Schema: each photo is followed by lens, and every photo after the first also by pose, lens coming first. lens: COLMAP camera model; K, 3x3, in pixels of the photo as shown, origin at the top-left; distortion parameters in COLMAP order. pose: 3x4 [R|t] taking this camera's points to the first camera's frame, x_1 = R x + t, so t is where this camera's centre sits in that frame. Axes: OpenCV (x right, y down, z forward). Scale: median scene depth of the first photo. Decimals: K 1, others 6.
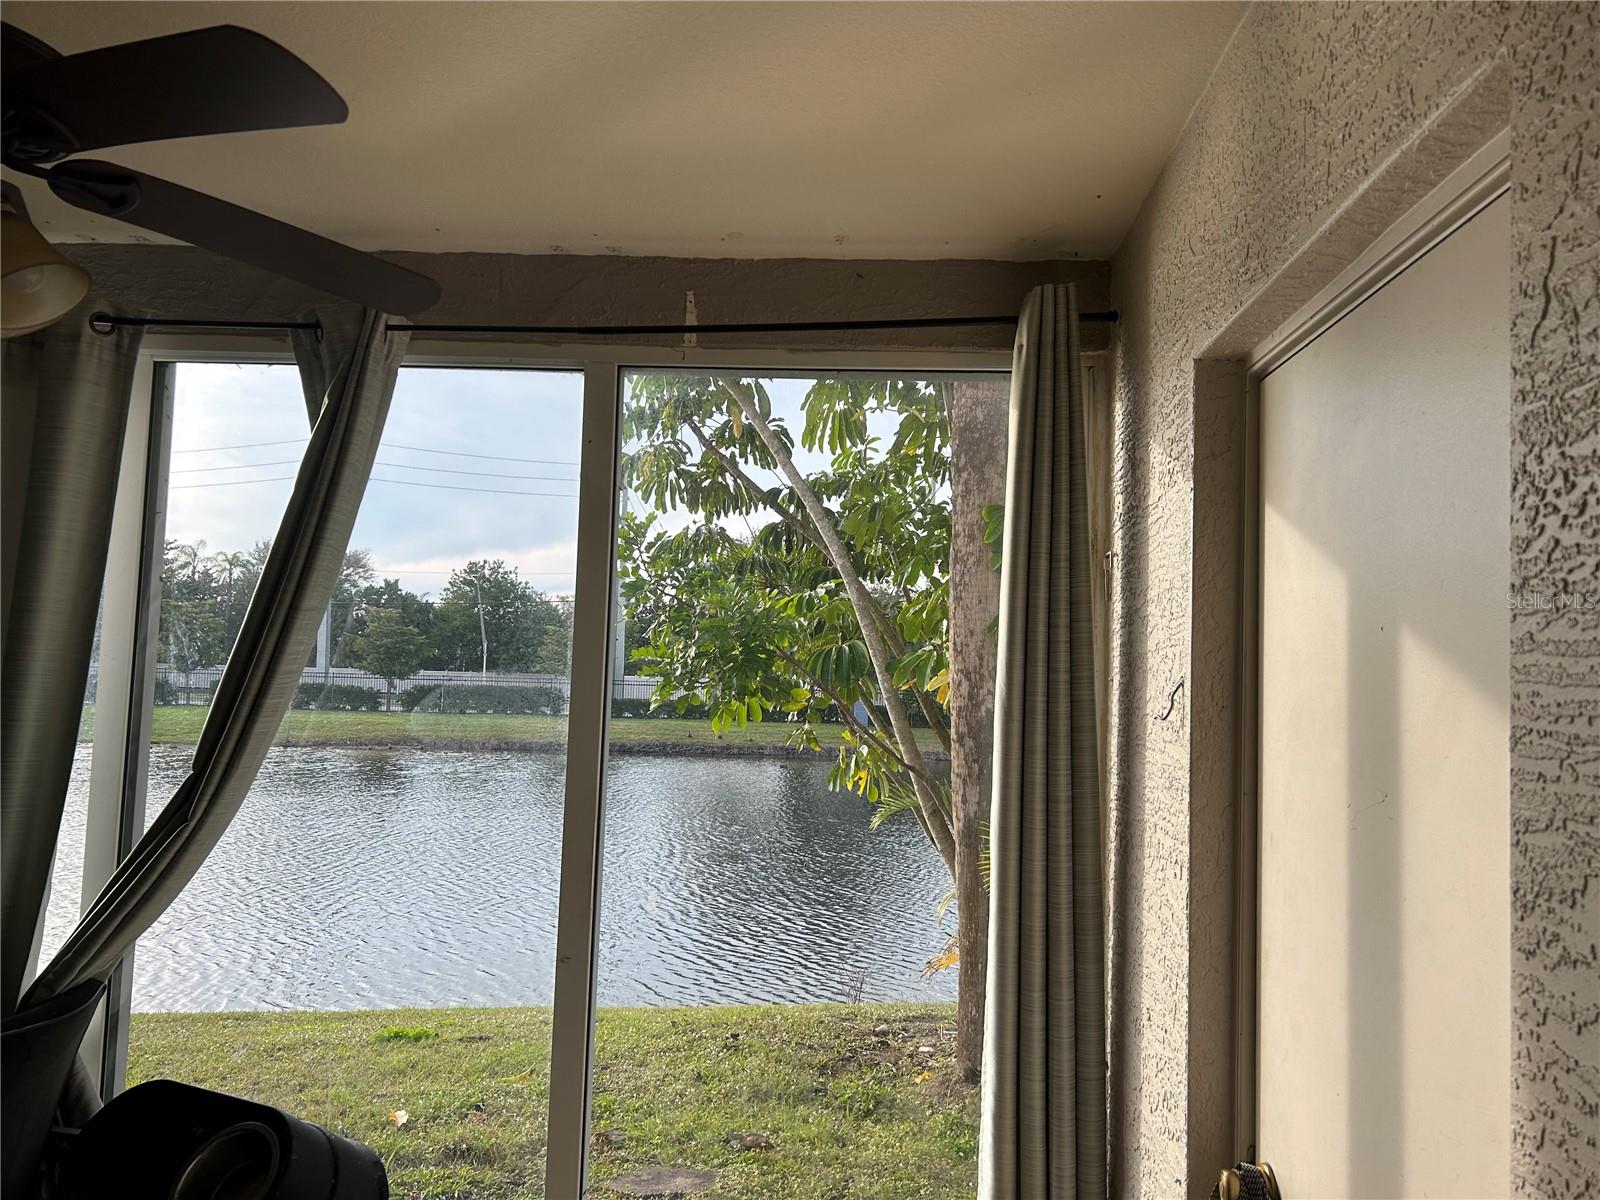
lens RADIAL K [[1211.8, 0, 803.1], [0, 1211.8, 594.8], [0, 0, 1]] dist [0.052594, -0.060216]
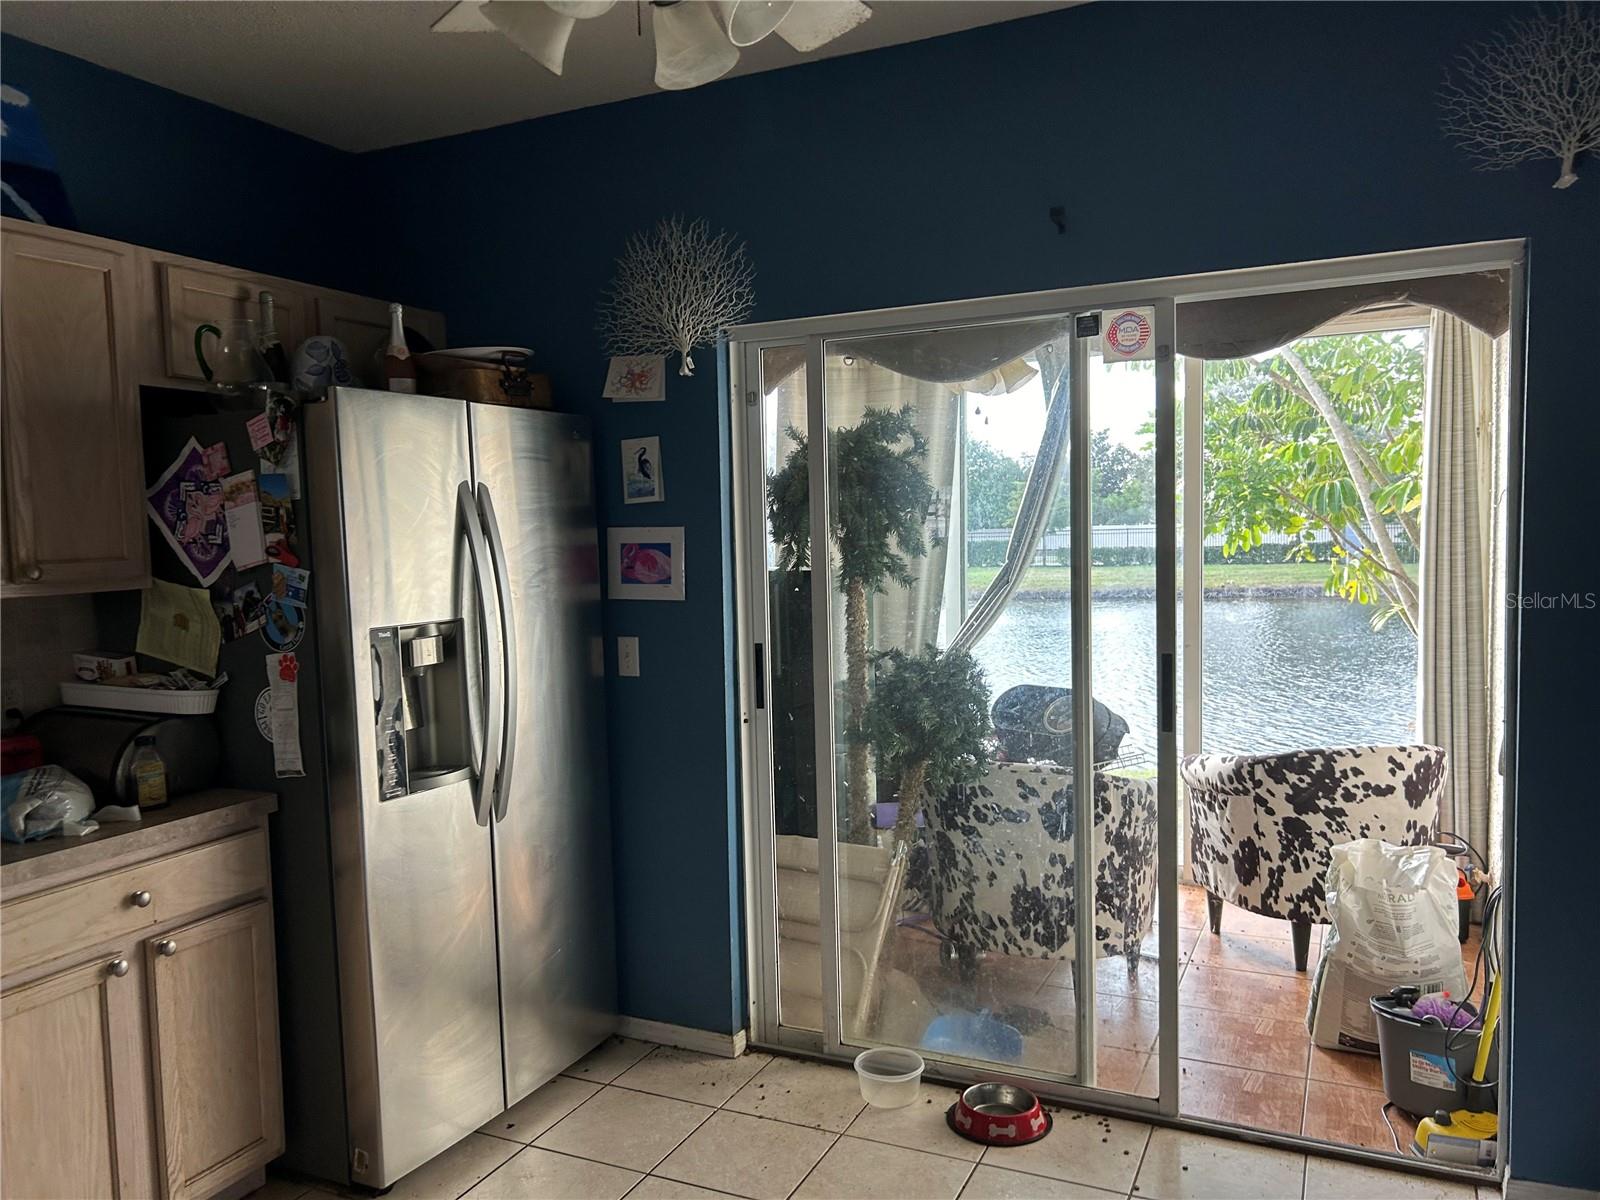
lens RADIAL K [[1211.8, 0, 787.6], [0, 1211.8, 608.9], [0, 0, 1]] dist [0.052594, -0.060216]
pose [[0.924719, -0.028407, -0.379588, -0.015974], [0.077543, 0.990359, 0.114789, -0.020555], [0.372668, -0.135582, 0.918007, -0.467796]]
